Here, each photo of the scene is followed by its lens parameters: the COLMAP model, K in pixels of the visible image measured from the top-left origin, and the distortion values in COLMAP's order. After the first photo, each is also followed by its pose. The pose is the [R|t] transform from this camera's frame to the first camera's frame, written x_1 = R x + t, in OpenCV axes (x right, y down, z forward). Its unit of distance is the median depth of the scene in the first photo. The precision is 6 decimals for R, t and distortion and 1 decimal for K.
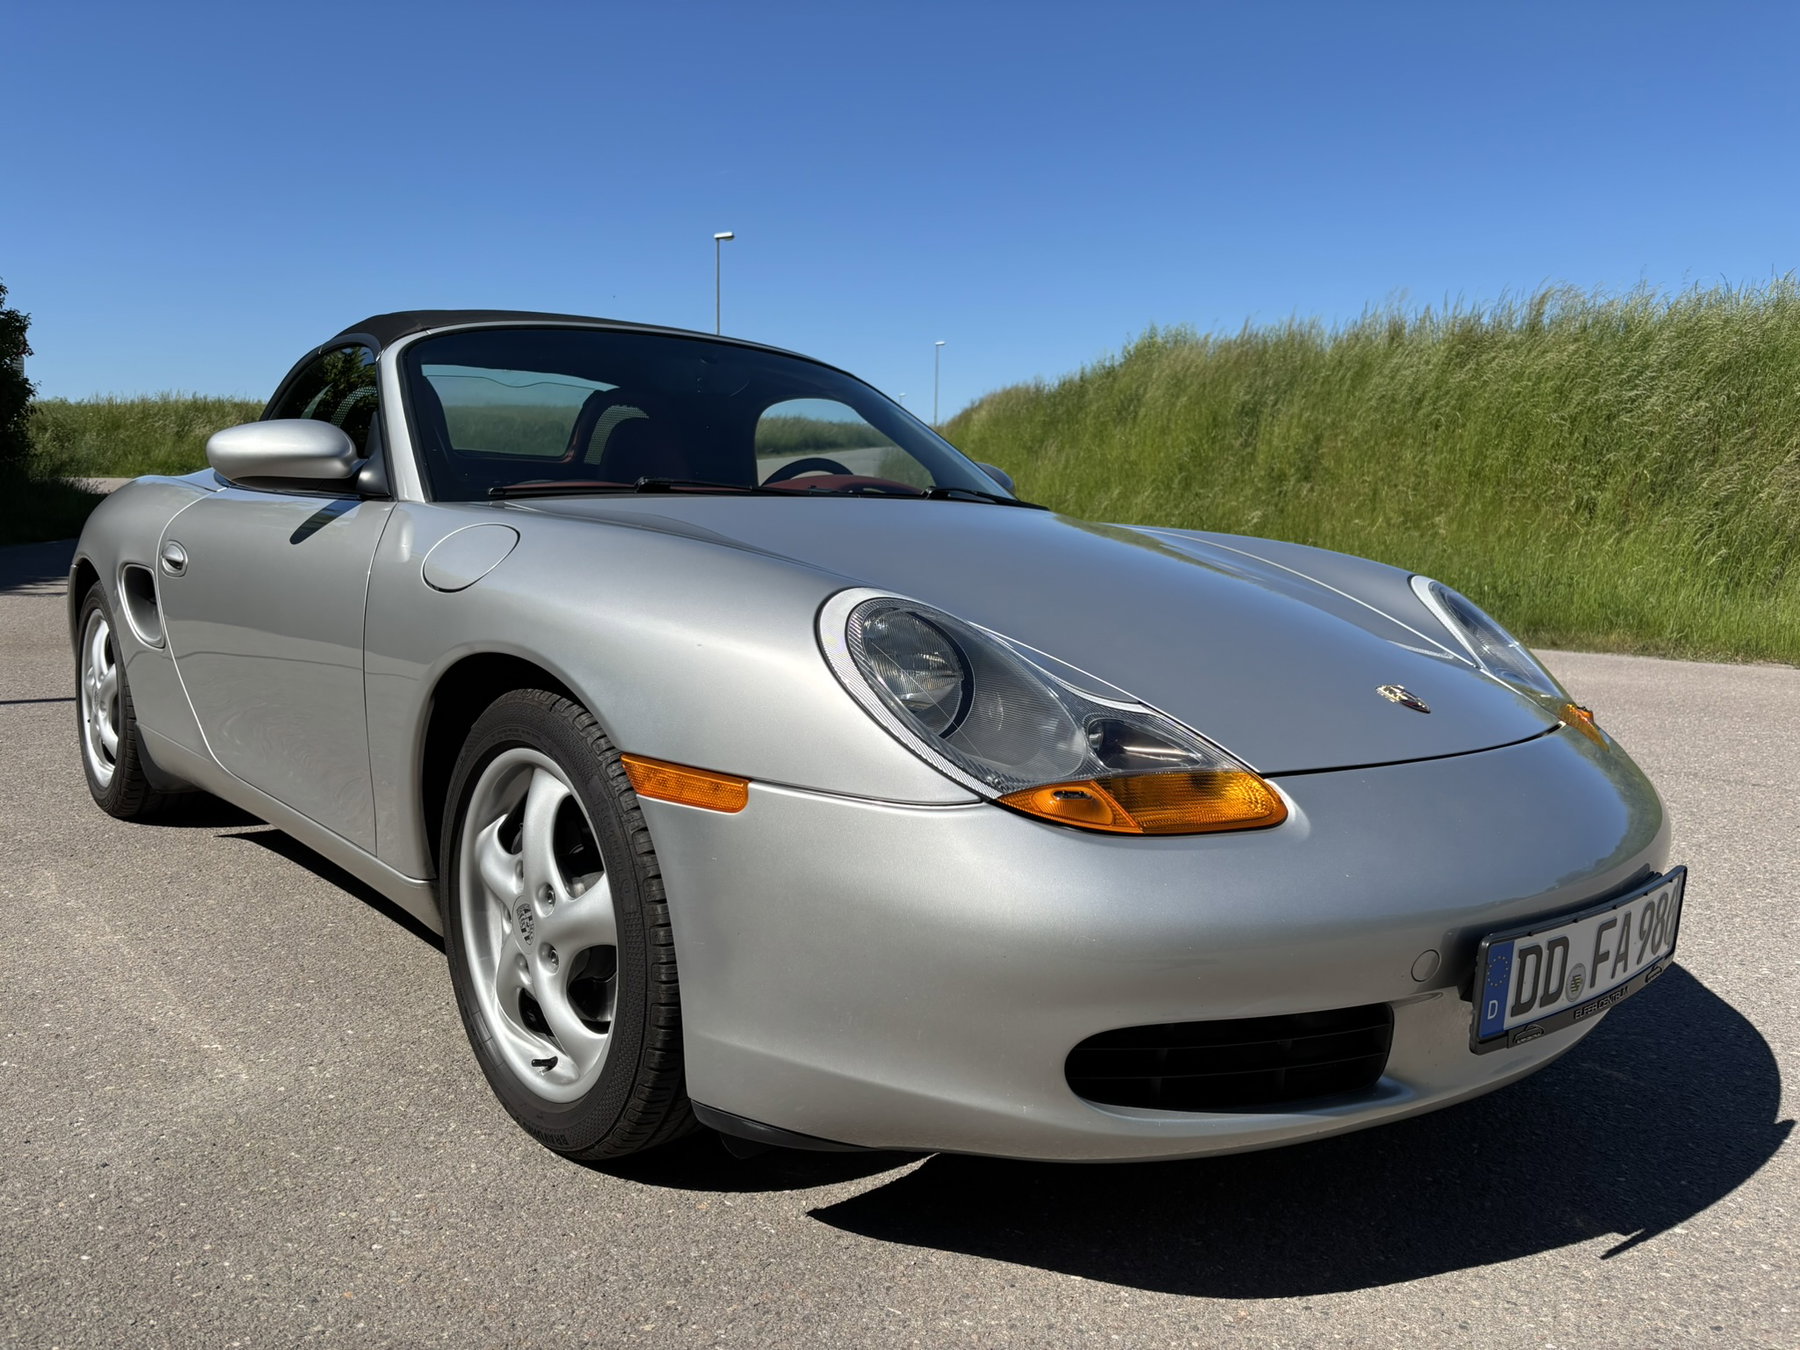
lens RADIAL K [[1375.5, 0, 905.6], [0, 1375.5, 670.5], [0, 0, 1]] dist [0.035465, -0.044236]
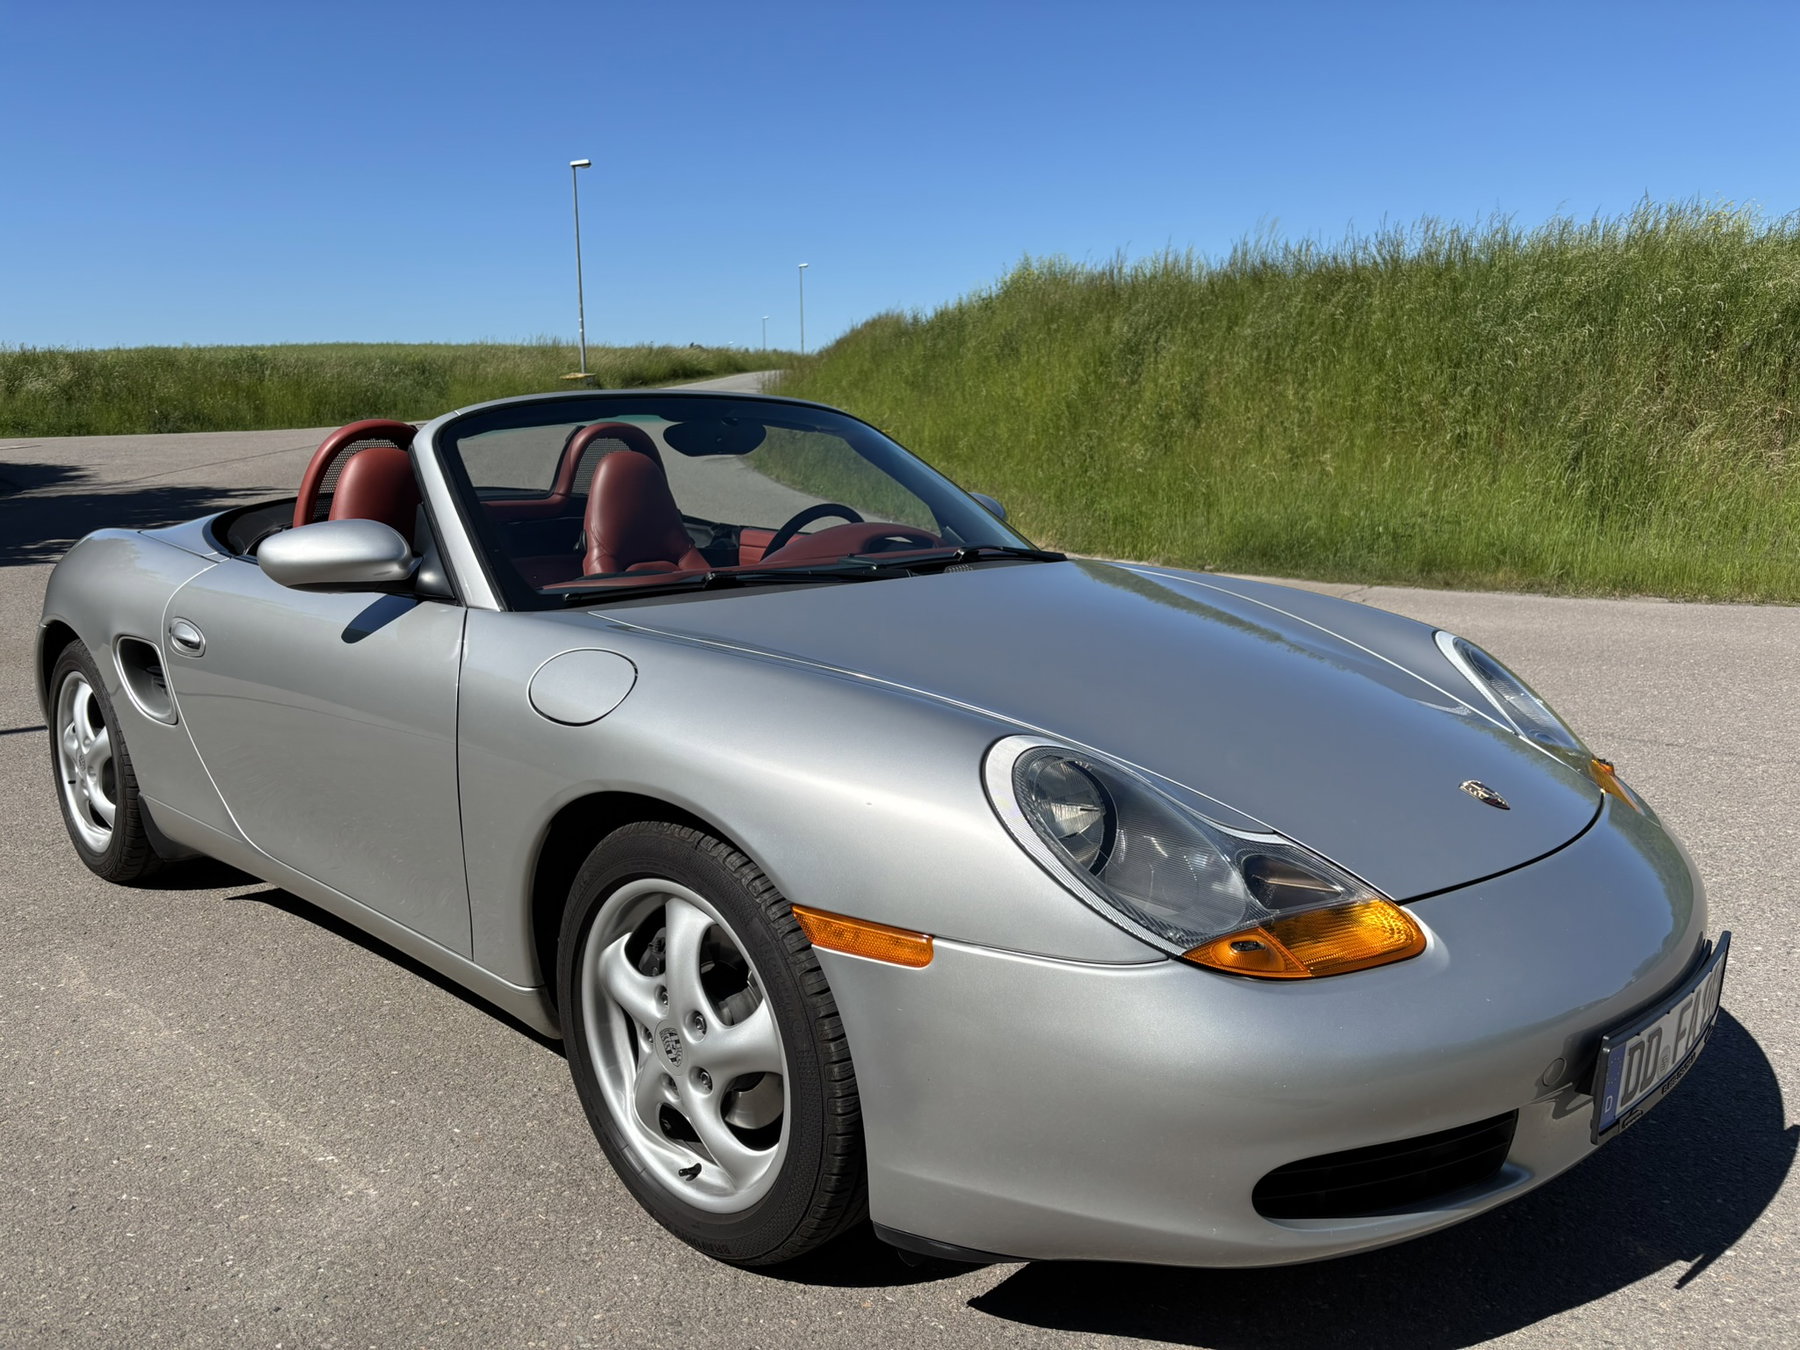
lens RADIAL K [[1375.5, 0, 897.9], [0, 1375.5, 676.8], [0, 0, 1]] dist [0.035465, -0.044236]
pose [[0.995315, -0.045162, 0.085495, -0.166046], [0.039902, 0.997262, 0.062265, -0.140017], [-0.088073, -0.058562, 0.994391, -0.032564]]
